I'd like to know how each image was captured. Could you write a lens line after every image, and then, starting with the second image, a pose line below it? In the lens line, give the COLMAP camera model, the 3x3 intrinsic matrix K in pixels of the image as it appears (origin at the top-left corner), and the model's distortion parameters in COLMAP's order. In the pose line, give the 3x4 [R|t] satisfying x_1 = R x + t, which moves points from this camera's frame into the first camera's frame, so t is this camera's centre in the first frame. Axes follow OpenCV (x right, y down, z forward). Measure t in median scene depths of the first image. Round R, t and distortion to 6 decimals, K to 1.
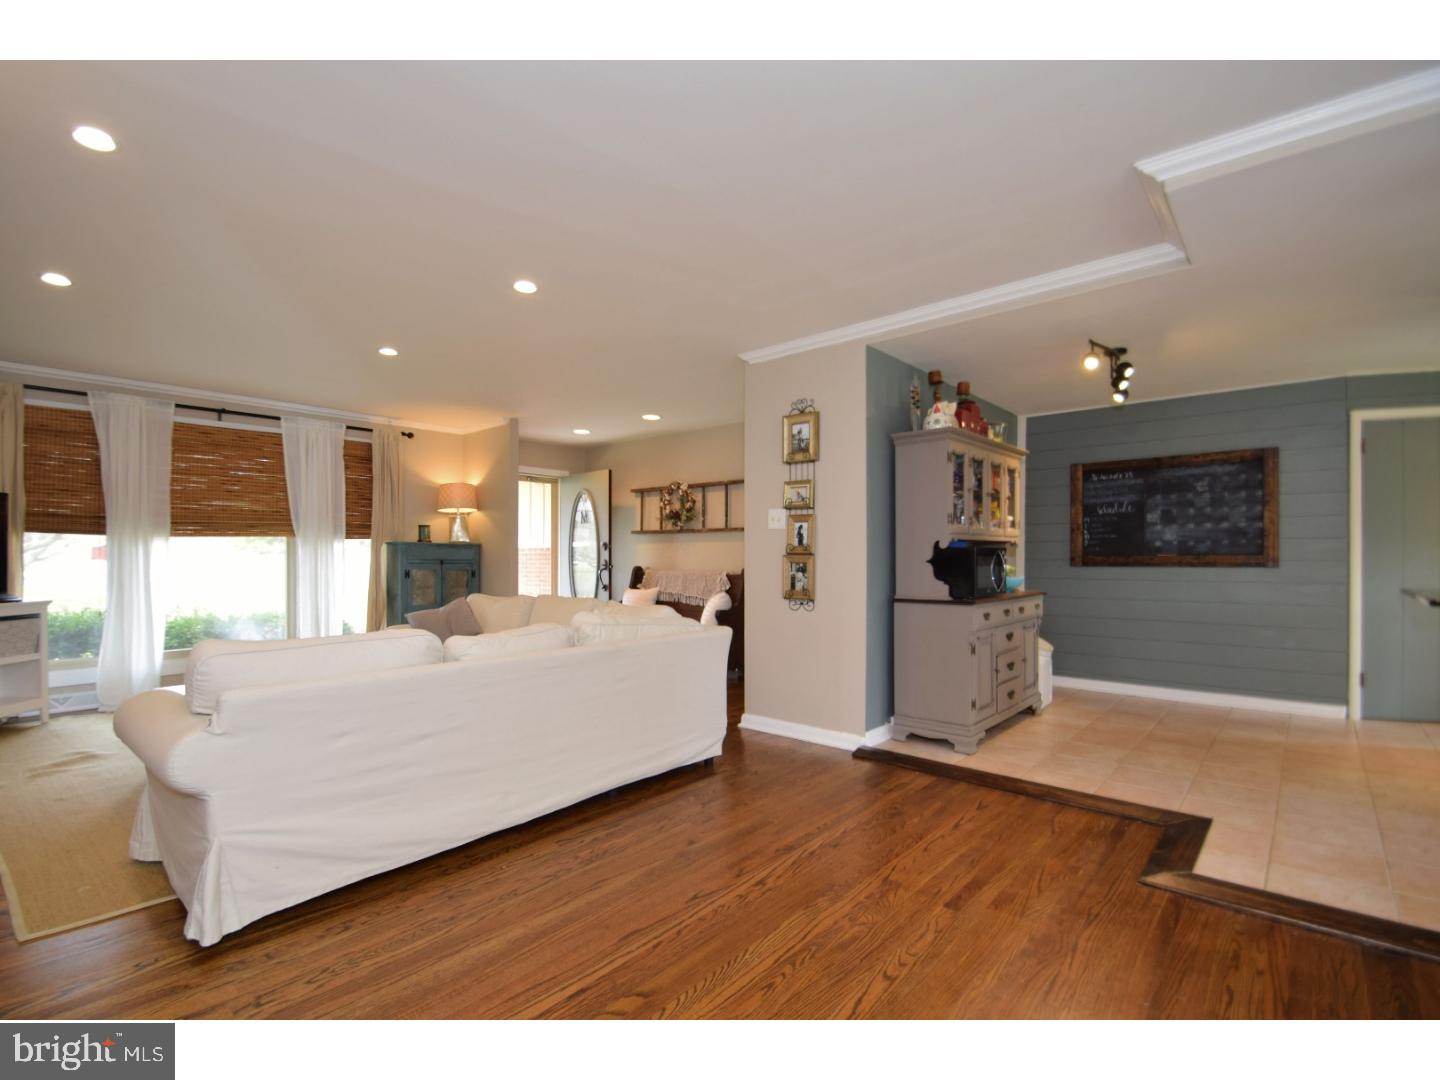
lens RADIAL K [[665.6, 0, 708.8], [0, 665.6, 561.7], [0, 0, 1]] dist [0.001769, -0.013488]
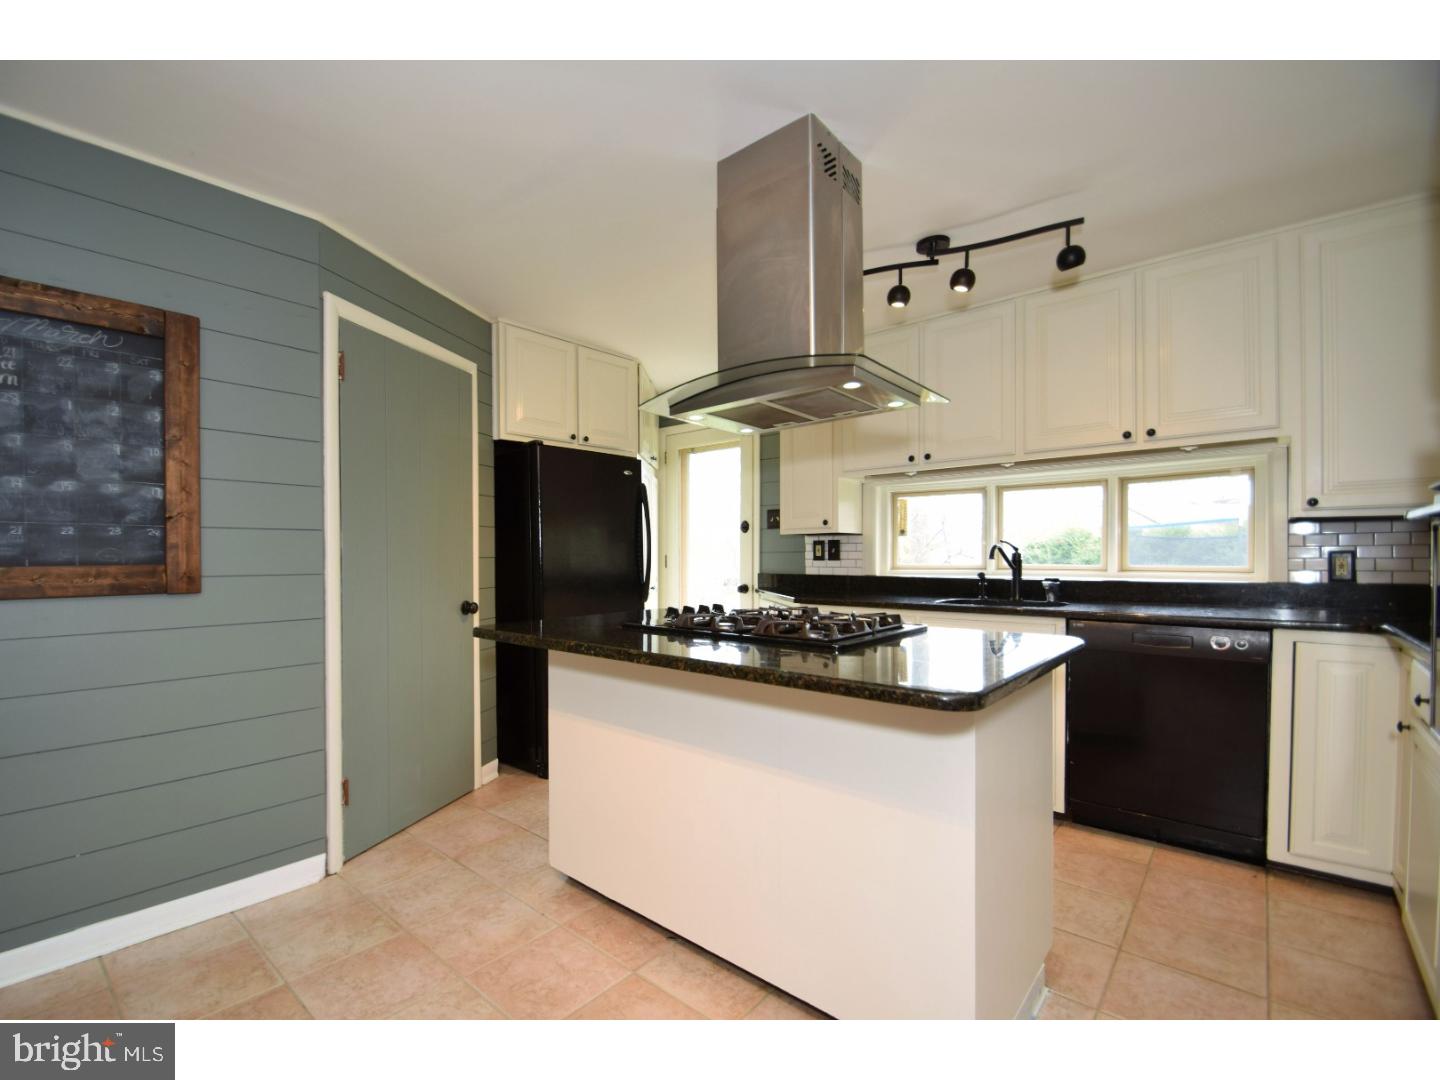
lens RADIAL K [[654.0, 0, 695.8], [0, 654.0, 561.2], [0, 0, 1]] dist [0.003933, -0.015752]
pose [[-0.003635, -0.005360, 0.999979, 0.414726], [0.006081, 0.999967, 0.005382, -0.012758], [-0.999975, 0.006100, -0.003602, 0.651492]]
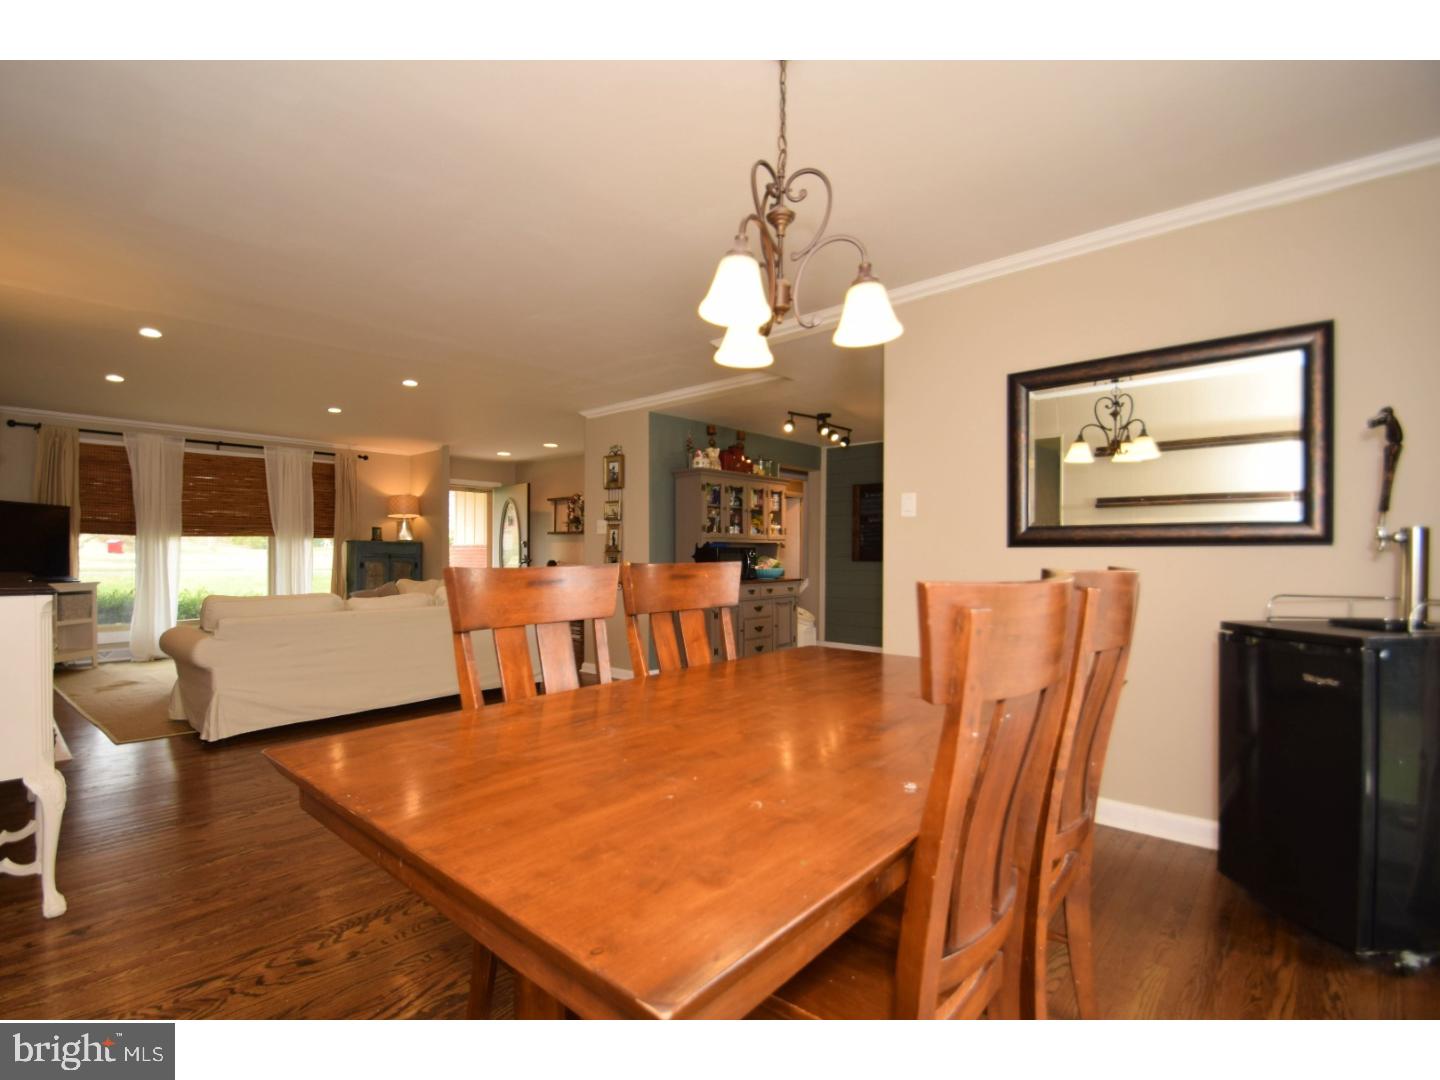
lens RADIAL K [[654.0, 0, 695.8], [0, 654.0, 561.2], [0, 0, 1]] dist [0.003933, -0.015752]
pose [[0.999988, 0.004378, -0.002155, 0.262983], [-0.004367, 0.999978, 0.004959, 0.001887], [0.002176, -0.004950, 0.999985, -0.359045]]
